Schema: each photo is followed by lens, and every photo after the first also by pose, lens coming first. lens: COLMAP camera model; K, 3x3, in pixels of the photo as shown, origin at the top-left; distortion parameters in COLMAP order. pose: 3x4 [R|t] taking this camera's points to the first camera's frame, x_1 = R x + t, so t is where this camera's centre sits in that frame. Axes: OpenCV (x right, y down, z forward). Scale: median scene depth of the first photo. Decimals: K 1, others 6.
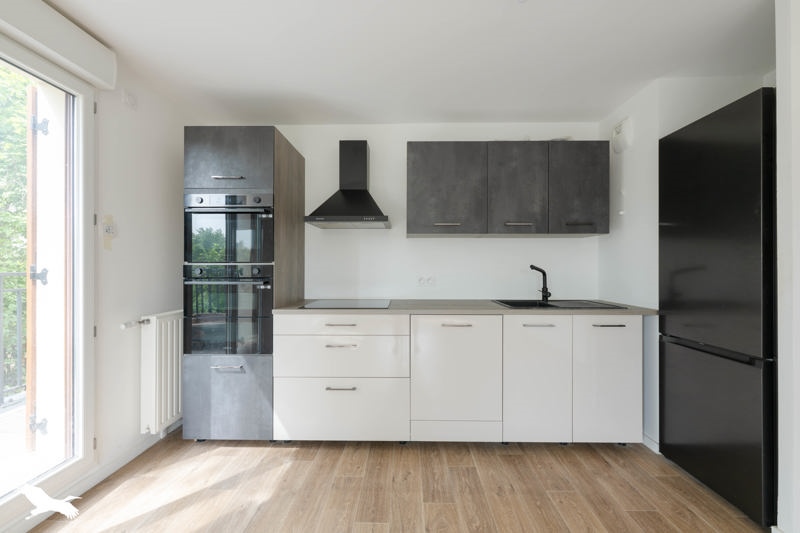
lens RADIAL K [[324.5, 0, 400.0], [0, 324.5, 266.5], [0, 0, 1]] dist [0.000038, -0.000006]
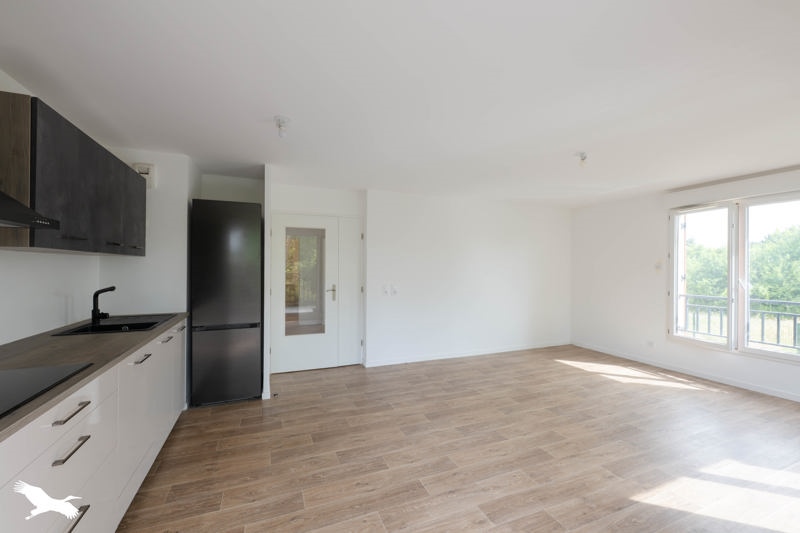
lens RADIAL K [[324.7, 0, 395.7], [0, 324.7, 264.0], [0, 0, 1]] dist [-0.000159, -0.000003]
pose [[-0.388971, 0.002984, 0.921245, -1.039936], [-0.005779, 0.999967, -0.005679, -0.091055], [-0.921232, -0.007533, -0.388941, 0.782280]]
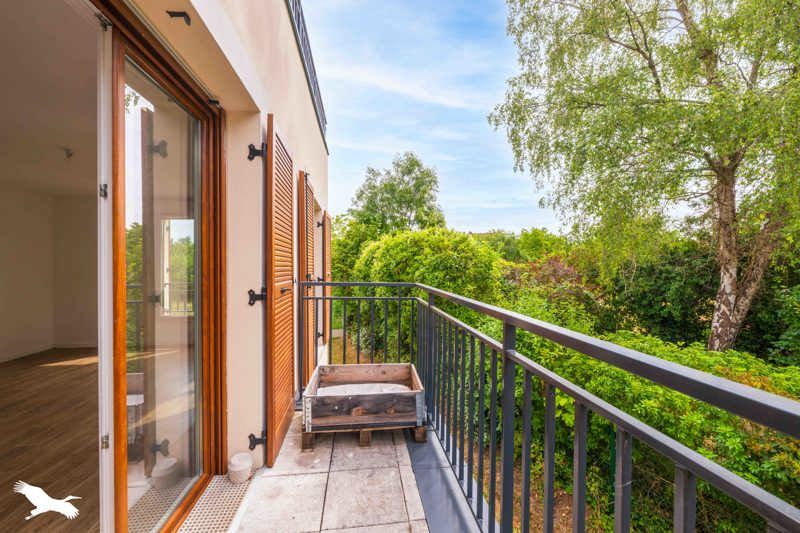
lens RADIAL K [[324.7, 0, 395.7], [0, 324.7, 264.0], [0, 0, 1]] dist [-0.000159, -0.000003]
pose [[-0.990589, 0.000284, -0.136870, -1.601238], [-0.000517, 0.999983, 0.005817, -0.082621], [0.136870, 0.005833, -0.990572, 1.506840]]
